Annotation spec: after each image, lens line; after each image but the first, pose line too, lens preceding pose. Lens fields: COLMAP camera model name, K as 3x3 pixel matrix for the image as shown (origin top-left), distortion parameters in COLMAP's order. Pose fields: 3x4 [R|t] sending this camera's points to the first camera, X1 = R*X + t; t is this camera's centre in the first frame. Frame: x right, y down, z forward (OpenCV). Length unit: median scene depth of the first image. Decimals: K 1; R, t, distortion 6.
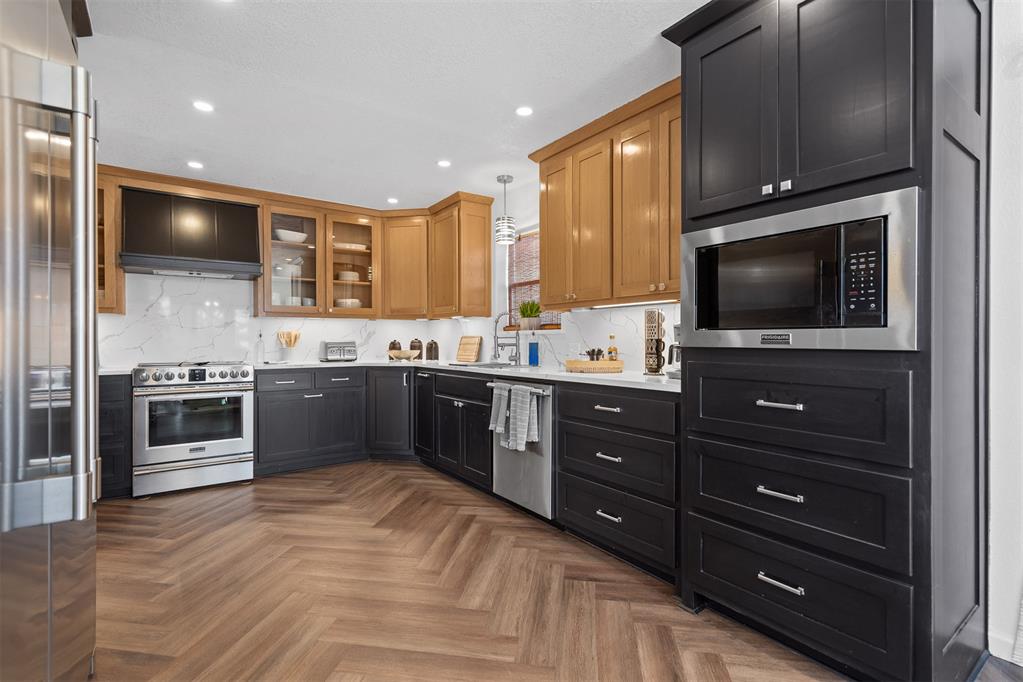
lens RADIAL K [[478.4, 0, 510.4], [0, 478.4, 342.7], [0, 0, 1]] dist [-0.002029, 0.000154]
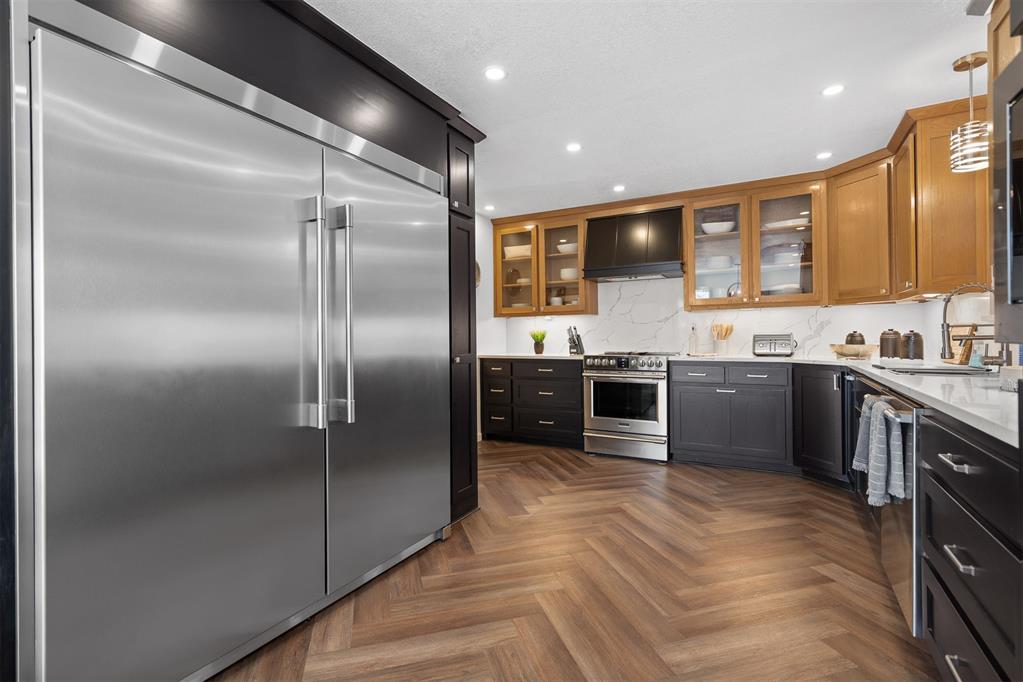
lens RADIAL K [[478.4, 0, 508.1], [0, 478.4, 337.3], [0, 0, 1]] dist [-0.002029, 0.000154]
pose [[0.415134, 0.000199, -0.909760, 0.292890], [0.004921, 0.999985, 0.002464, -0.000380], [0.909747, -0.005500, 0.415126, 0.220078]]
